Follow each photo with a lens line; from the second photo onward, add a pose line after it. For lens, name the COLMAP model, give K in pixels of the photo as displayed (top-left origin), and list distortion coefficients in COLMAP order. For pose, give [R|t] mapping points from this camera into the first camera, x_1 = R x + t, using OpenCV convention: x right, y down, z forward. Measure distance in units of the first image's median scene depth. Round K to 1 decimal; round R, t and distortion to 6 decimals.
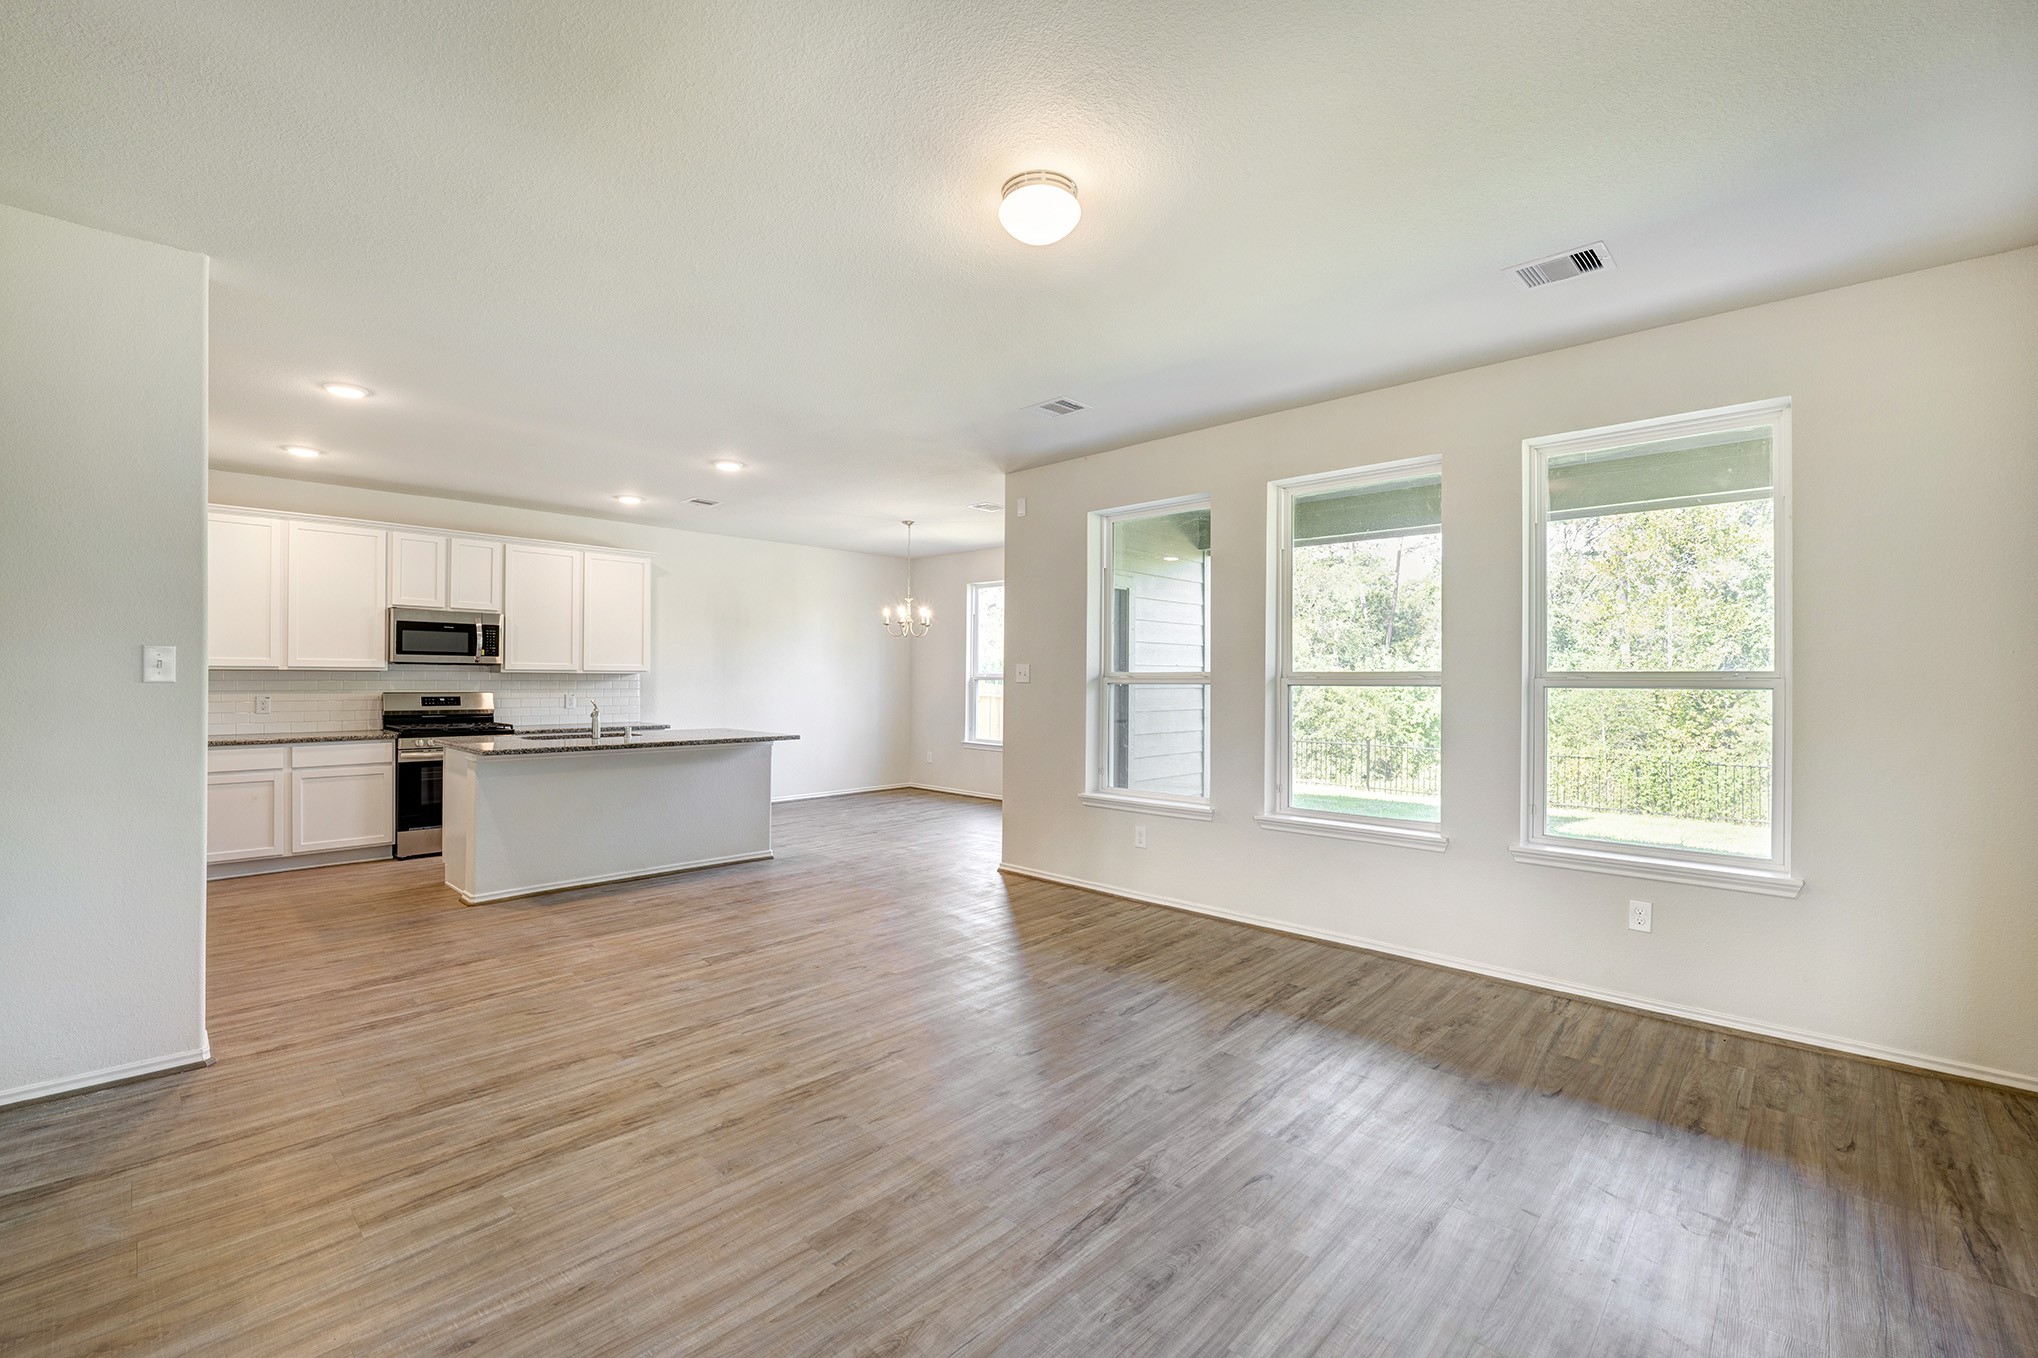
lens RADIAL K [[861.4, 0, 1019.0], [0, 861.4, 679.0], [0, 0, 1]] dist [-0.020083, -0.000106]
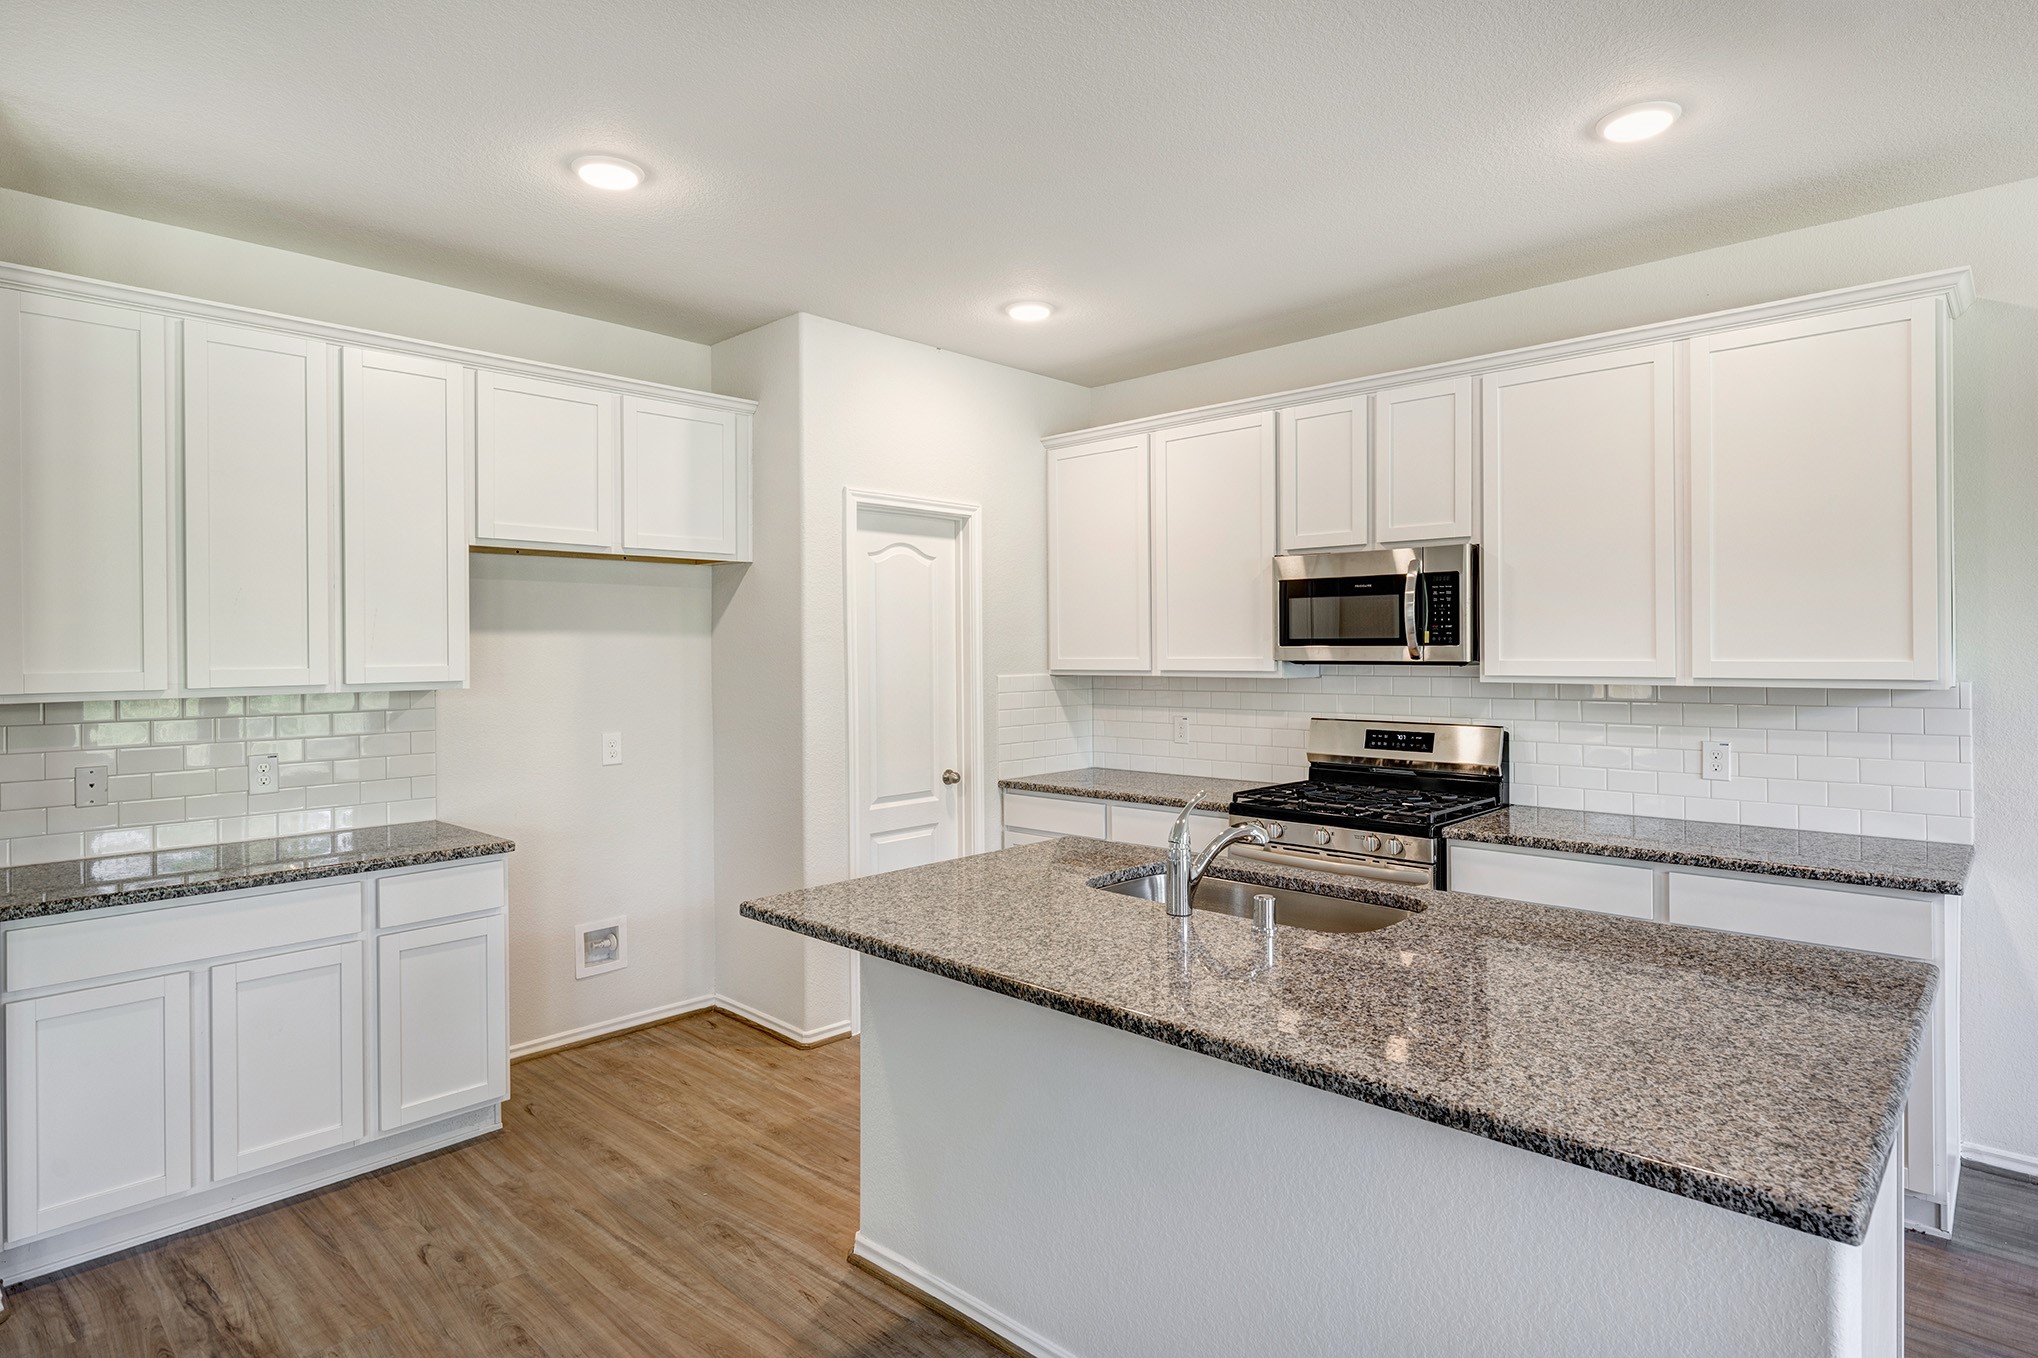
lens RADIAL K [[1075.7, 0, 1028.6], [0, 1075.7, 653.8], [0, 0, 1]] dist [-0.001563, -0.000565]
pose [[0.007333, -0.001904, -0.999971, -0.132297], [0.006624, 0.999976, -0.001856, -0.038913], [0.999951, -0.006610, 0.007346, 1.345501]]
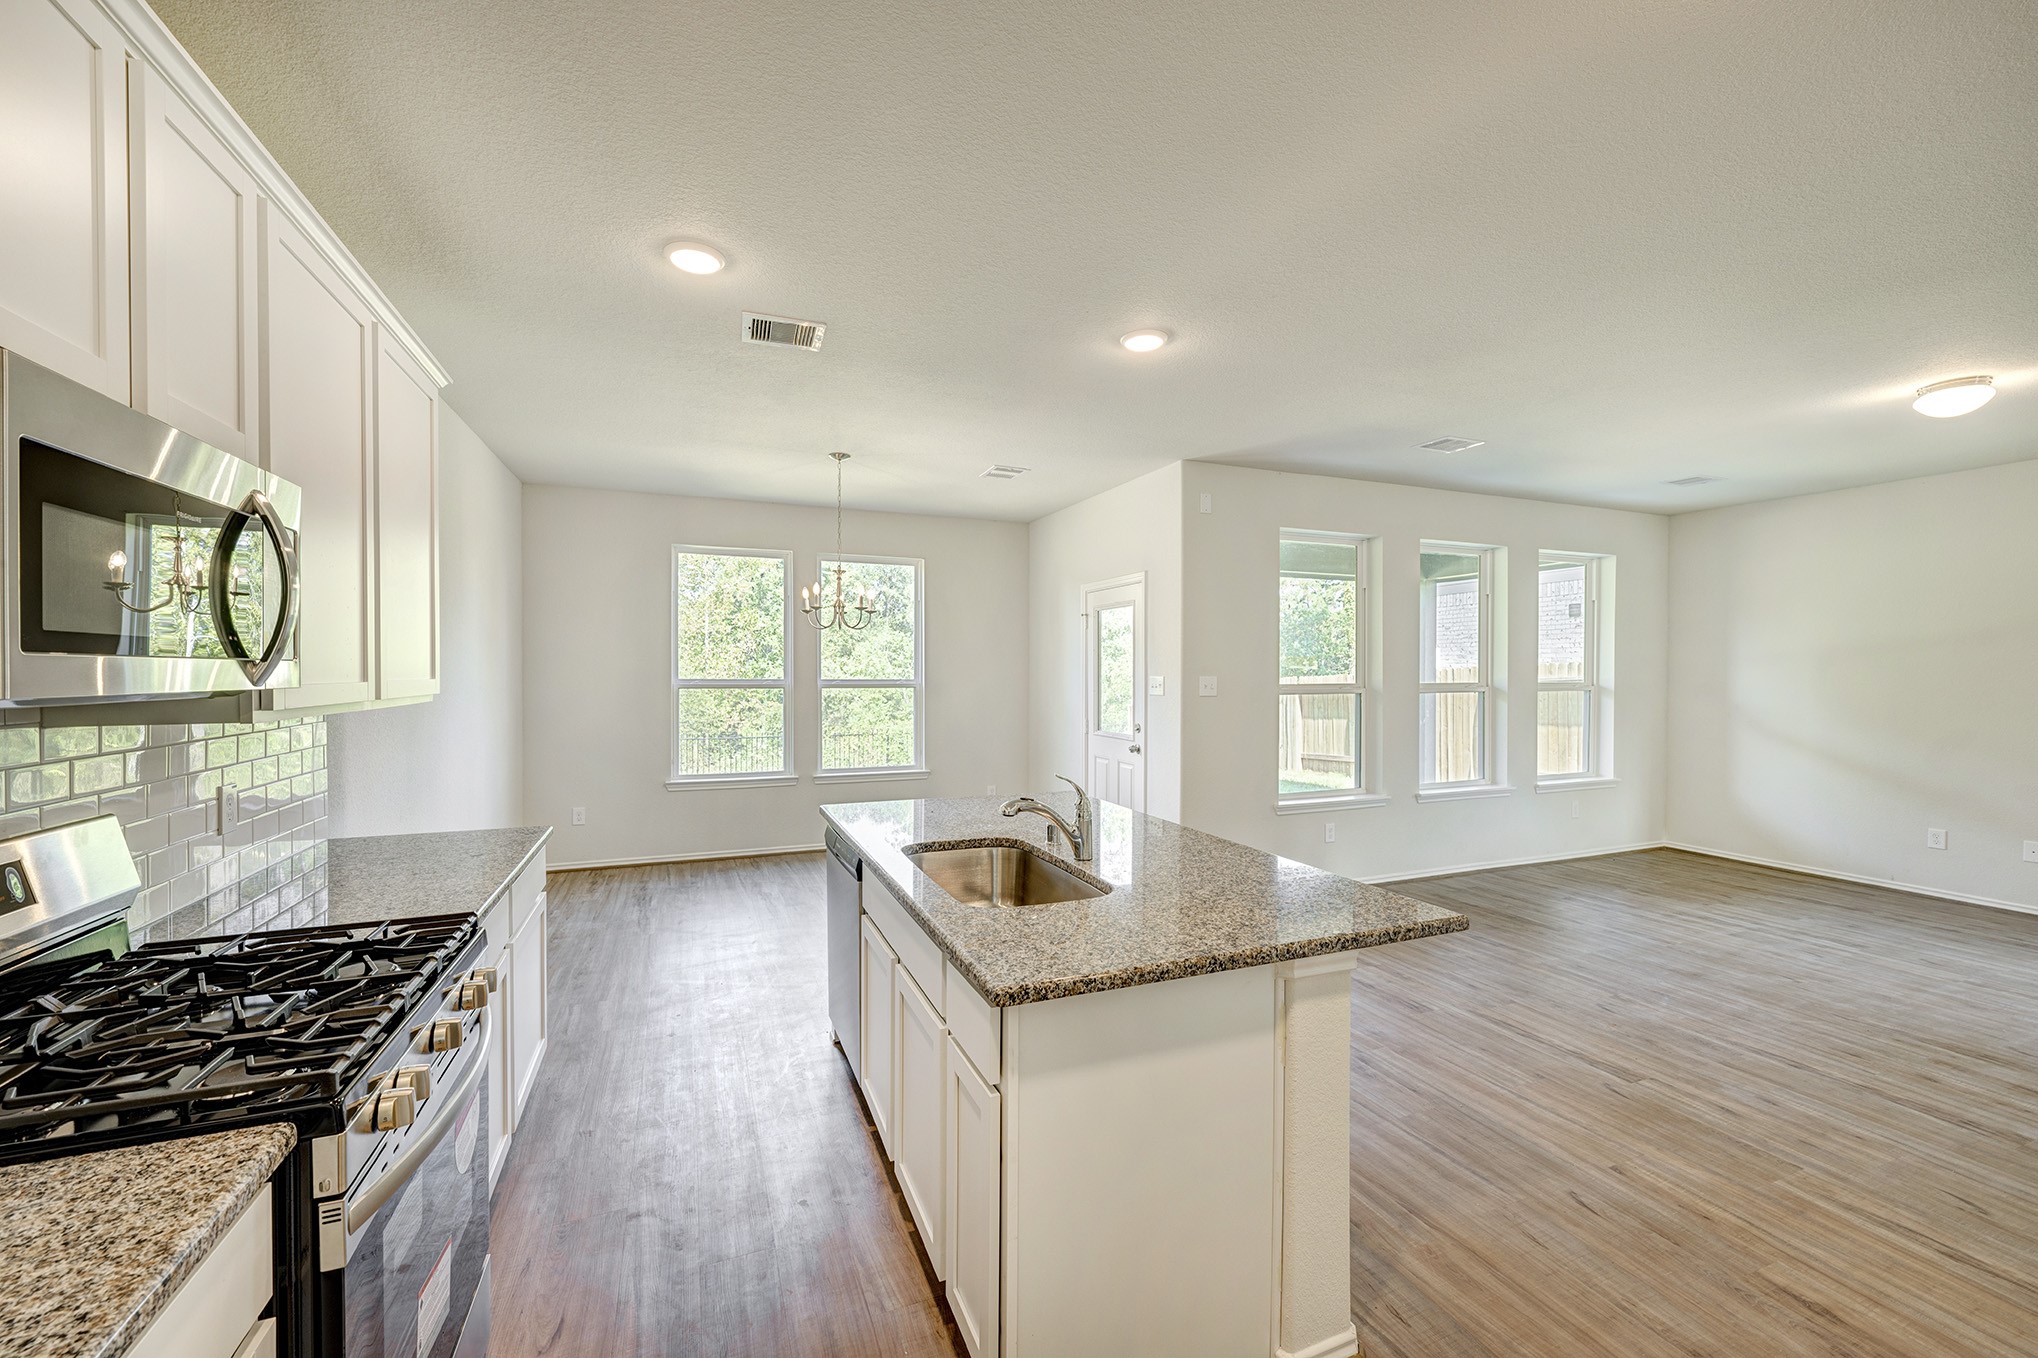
lens RADIAL K [[798.1, 0, 1019.0], [0, 798.1, 679.0], [0, 0, 1]] dist [-0.000827, -0.000118]
pose [[0.412399, -0.015321, 0.910875, -1.259629], [-0.000565, 0.999854, 0.017073, -0.041815], [-0.911003, -0.007555, 0.412330, 1.236650]]
